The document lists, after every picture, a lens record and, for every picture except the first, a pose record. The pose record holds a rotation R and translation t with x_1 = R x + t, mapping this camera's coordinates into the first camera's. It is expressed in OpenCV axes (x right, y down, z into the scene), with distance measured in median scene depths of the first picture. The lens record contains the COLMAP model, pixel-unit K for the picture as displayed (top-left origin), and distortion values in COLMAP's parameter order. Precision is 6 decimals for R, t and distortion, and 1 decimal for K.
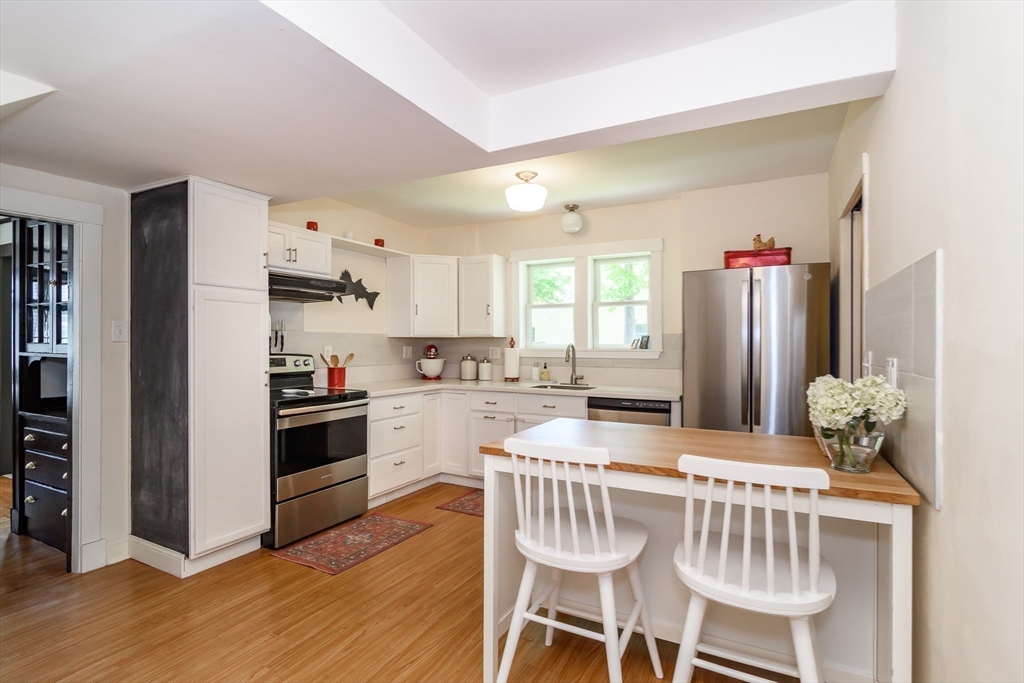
lens RADIAL K [[498.0, 0, 512.0], [0, 498.0, 341.5], [0, 0, 1]] dist [-0.000120, -0.000029]
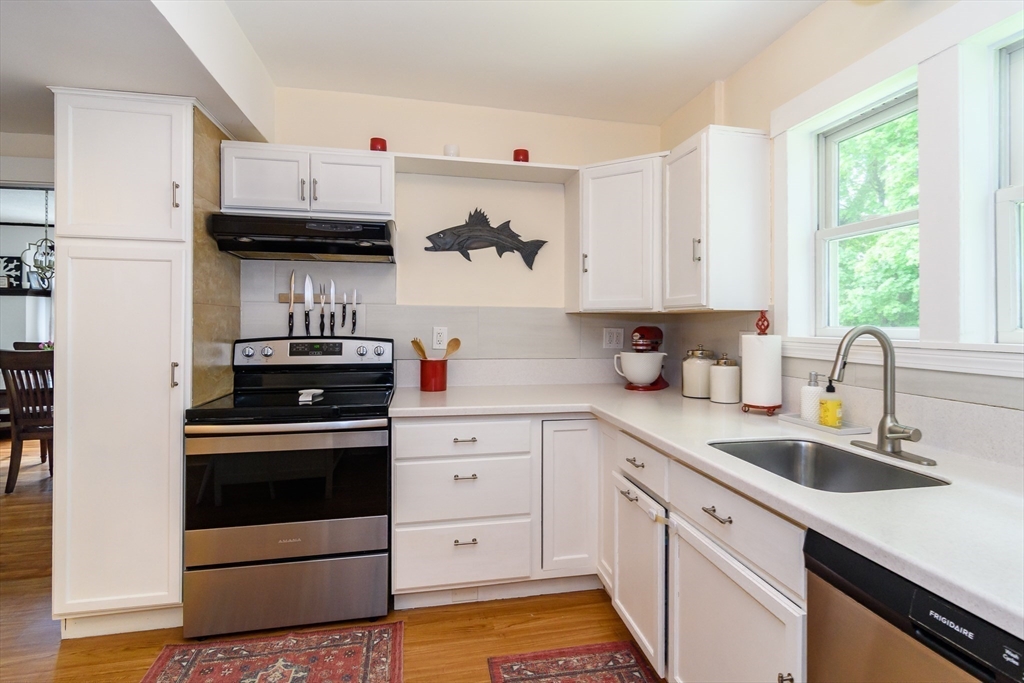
lens RADIAL K [[532.3, 0, 512.2], [0, 532.3, 326.6], [0, 0, 1]] dist [-0.002584, -0.000505]
pose [[0.660448, 0.006982, -0.750840, 0.221371], [-0.003185, 0.999974, 0.006496, 0.003875], [0.750865, -0.001899, 0.660453, 0.596096]]
